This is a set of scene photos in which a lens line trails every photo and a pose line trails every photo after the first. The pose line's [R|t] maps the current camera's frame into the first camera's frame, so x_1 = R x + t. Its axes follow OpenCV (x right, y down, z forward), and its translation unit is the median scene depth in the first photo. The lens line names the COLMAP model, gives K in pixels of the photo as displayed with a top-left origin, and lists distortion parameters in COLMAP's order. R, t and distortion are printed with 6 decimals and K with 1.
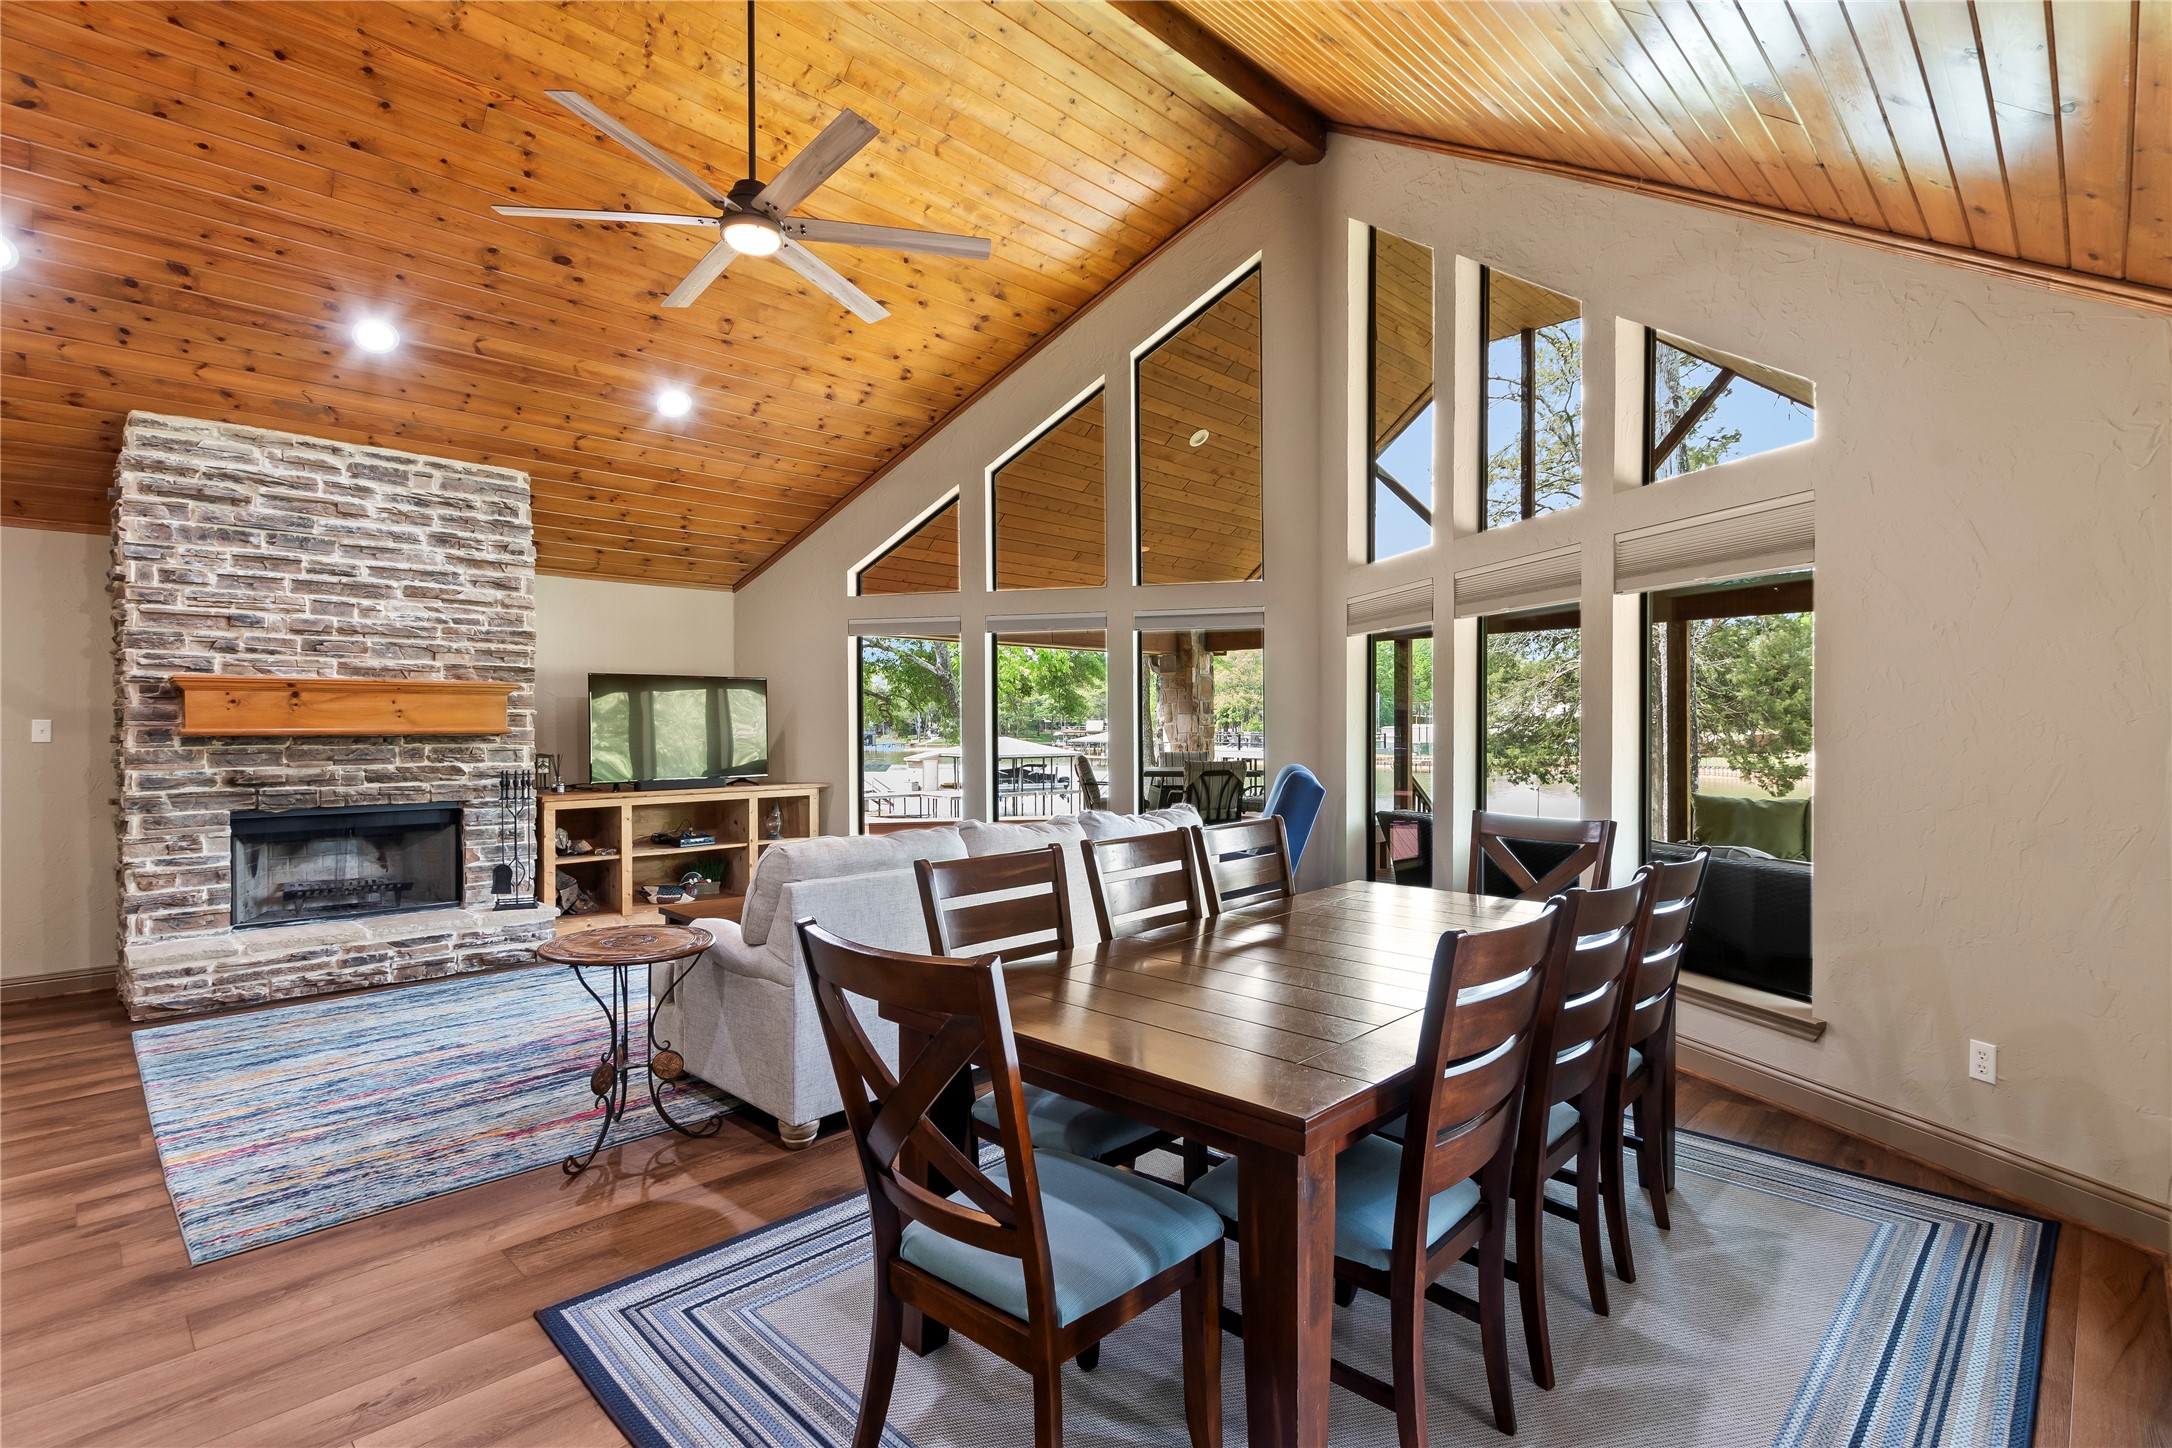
lens RADIAL K [[1033.0, 0, 1080.1], [0, 1033.0, 728.9], [0, 0, 1]] dist [0.001973, -0.003060]
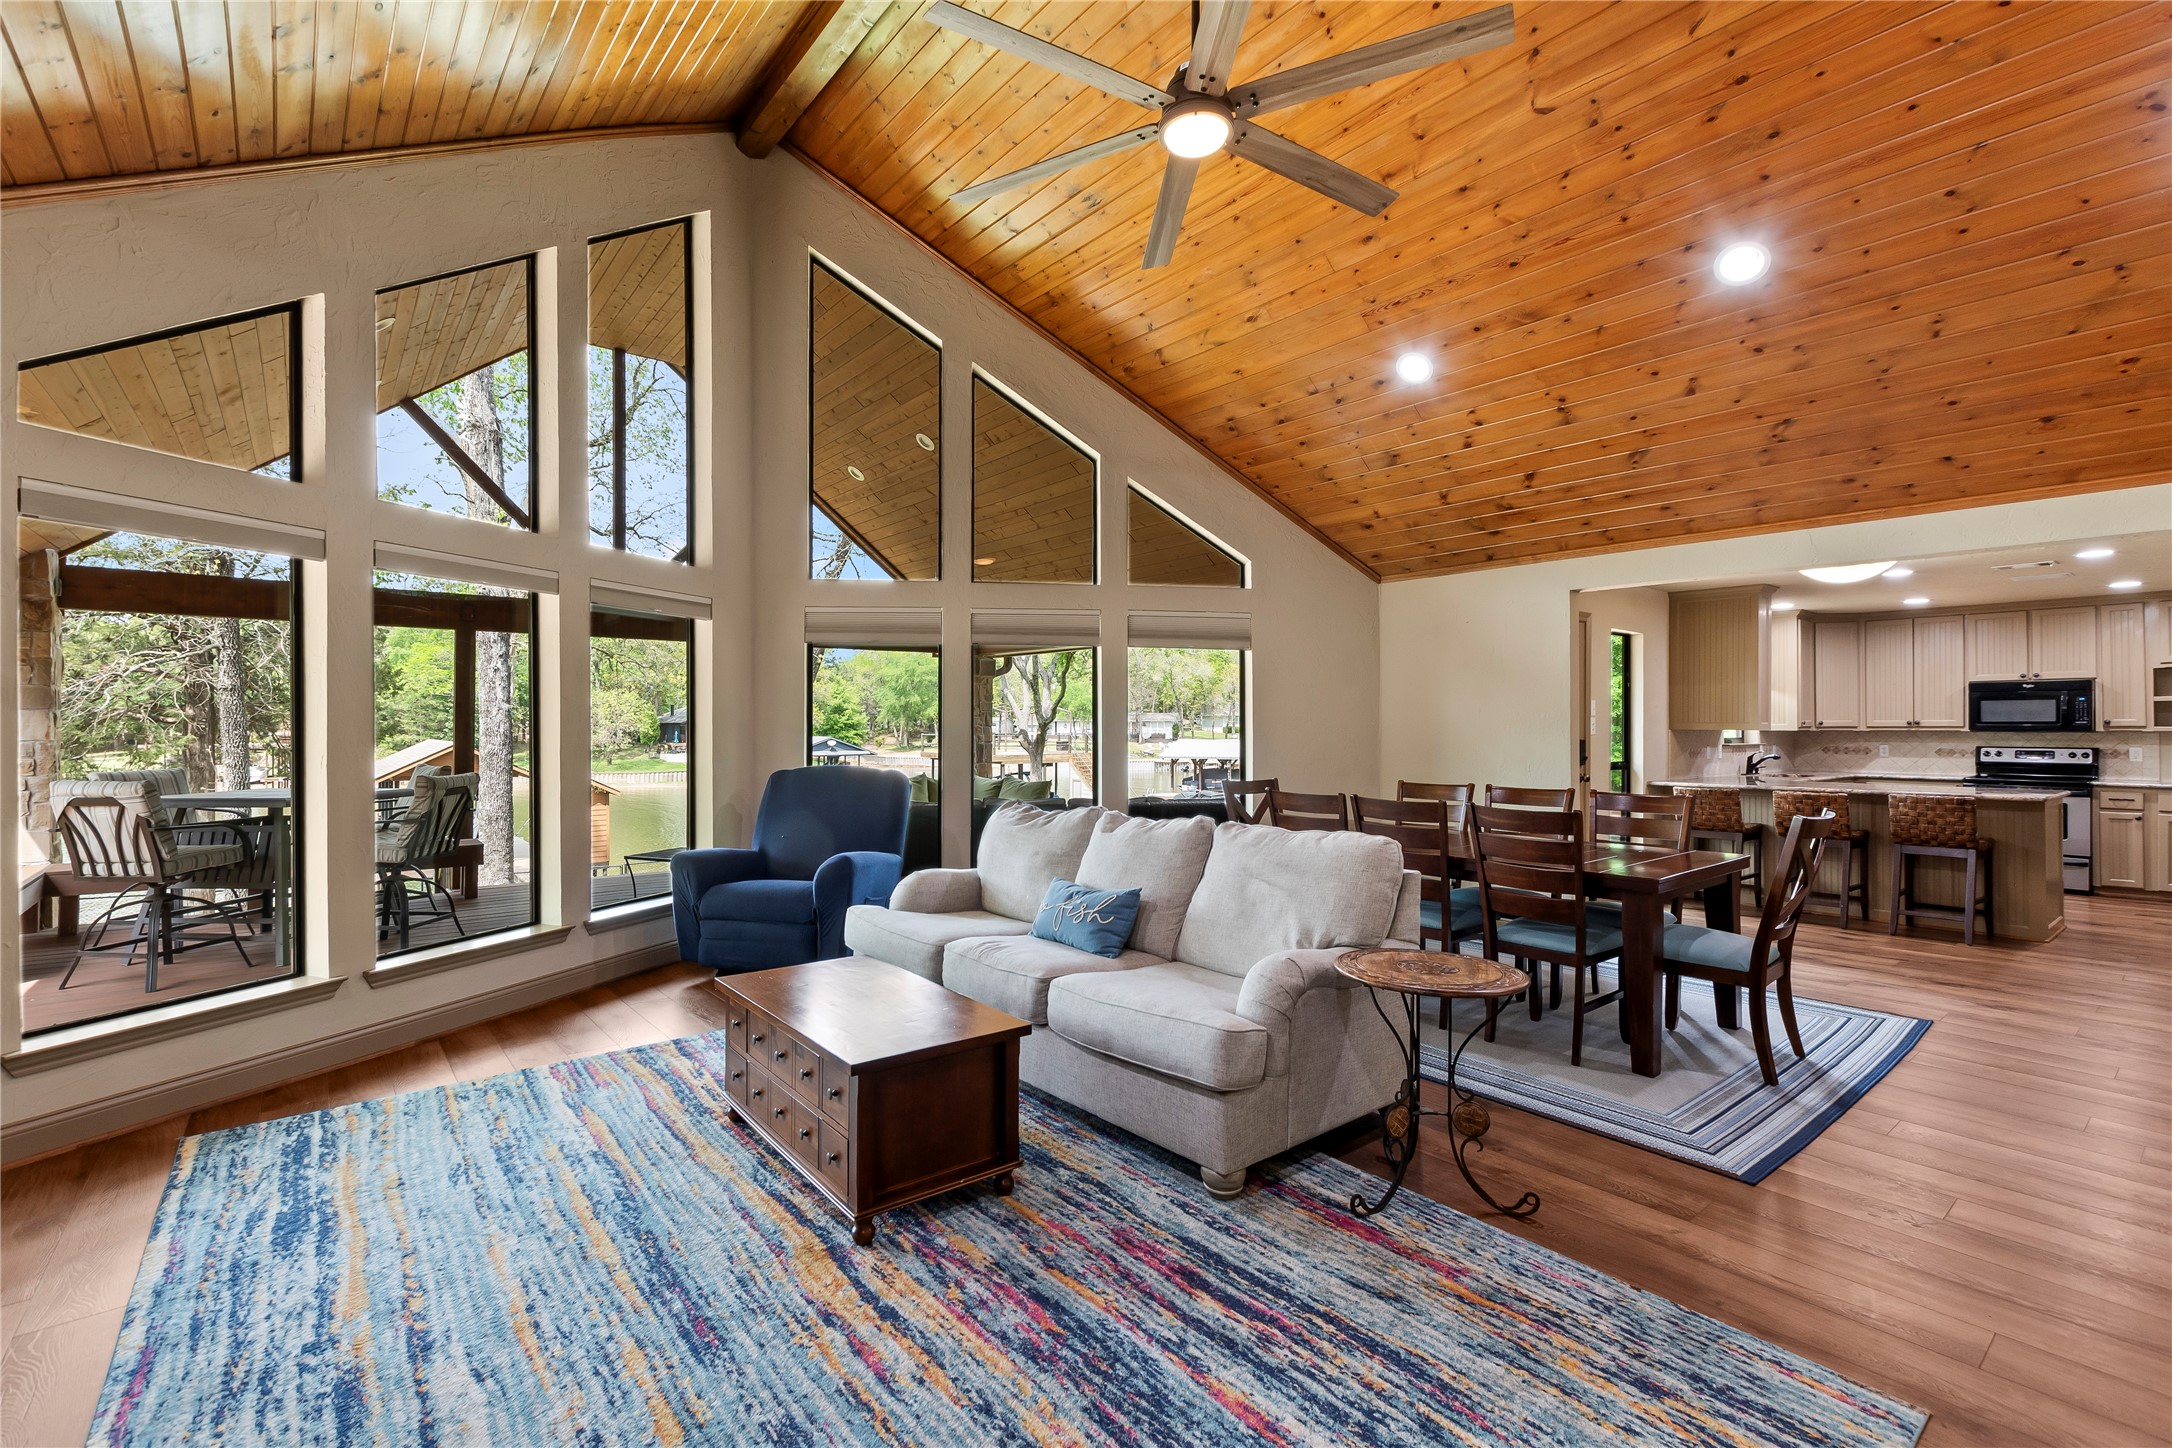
lens RADIAL K [[965.2, 0, 1065.3], [0, 965.2, 722.0], [0, 0, 1]] dist [0.002716, -0.001044]
pose [[0.117513, 0.008624, 0.993034, -0.792989], [0.004424, 0.999948, -0.009207, 0.001765], [-0.993062, 0.005475, 0.117468, 0.742735]]
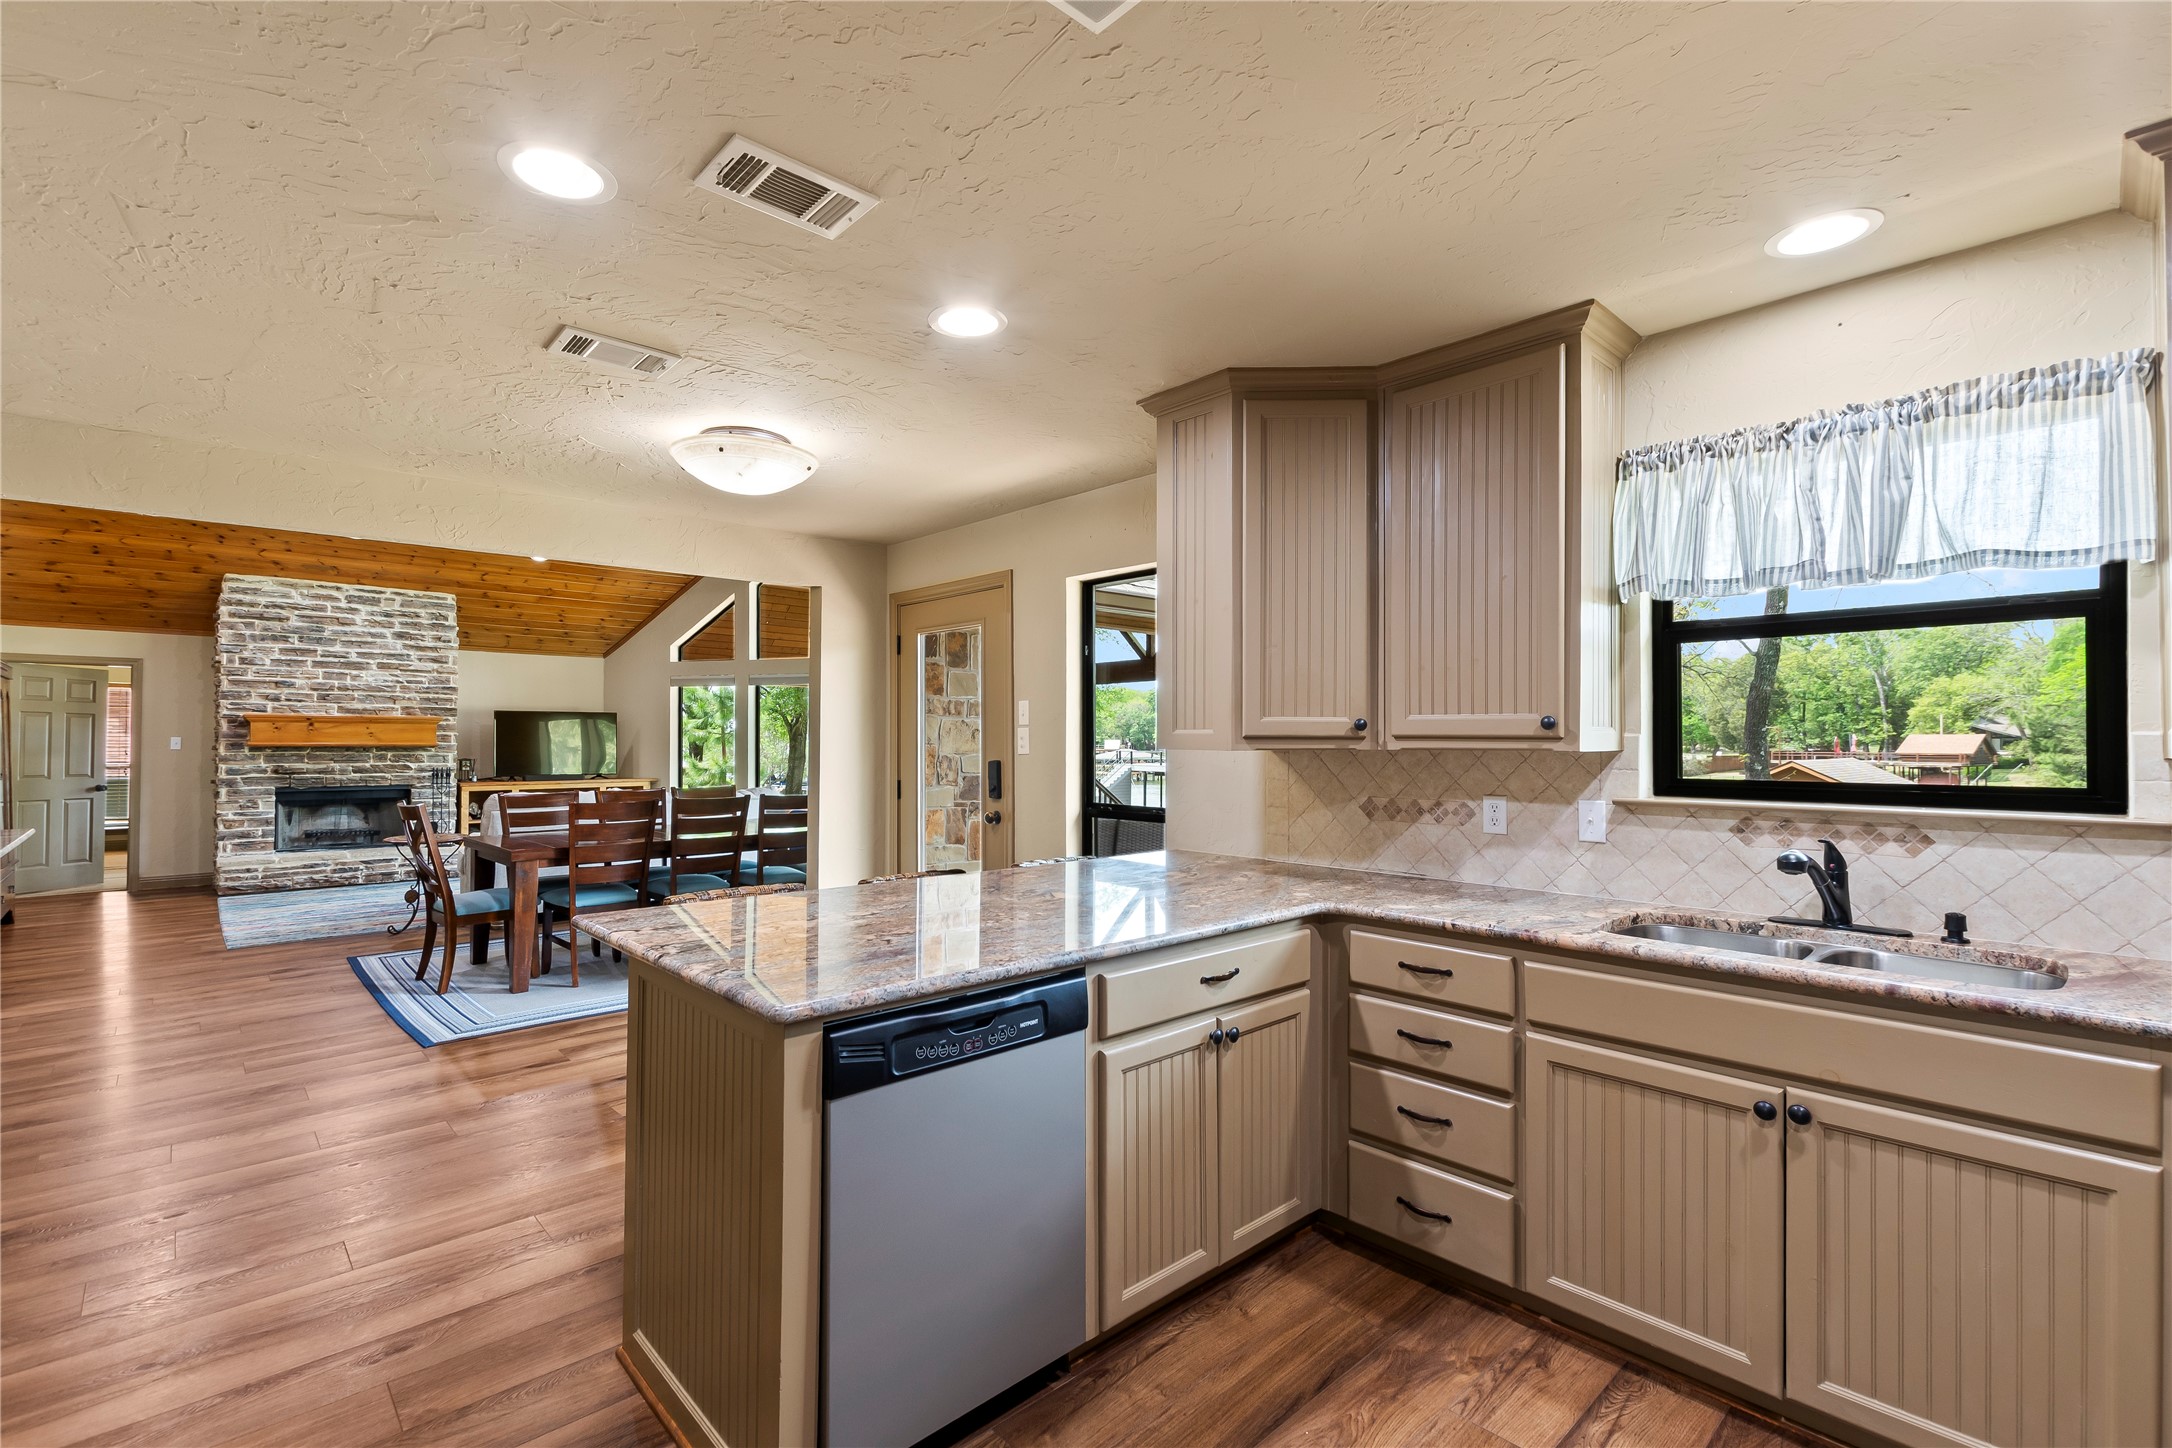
lens RADIAL K [[965.2, 0, 1093.3], [0, 965.2, 730.9], [0, 0, 1]] dist [0.002716, -0.001044]
pose [[0.999526, 0.003377, -0.030599, 0.664771], [-0.003918, 0.999837, -0.017648, 0.003455], [0.030534, 0.017759, 0.999376, -0.656694]]
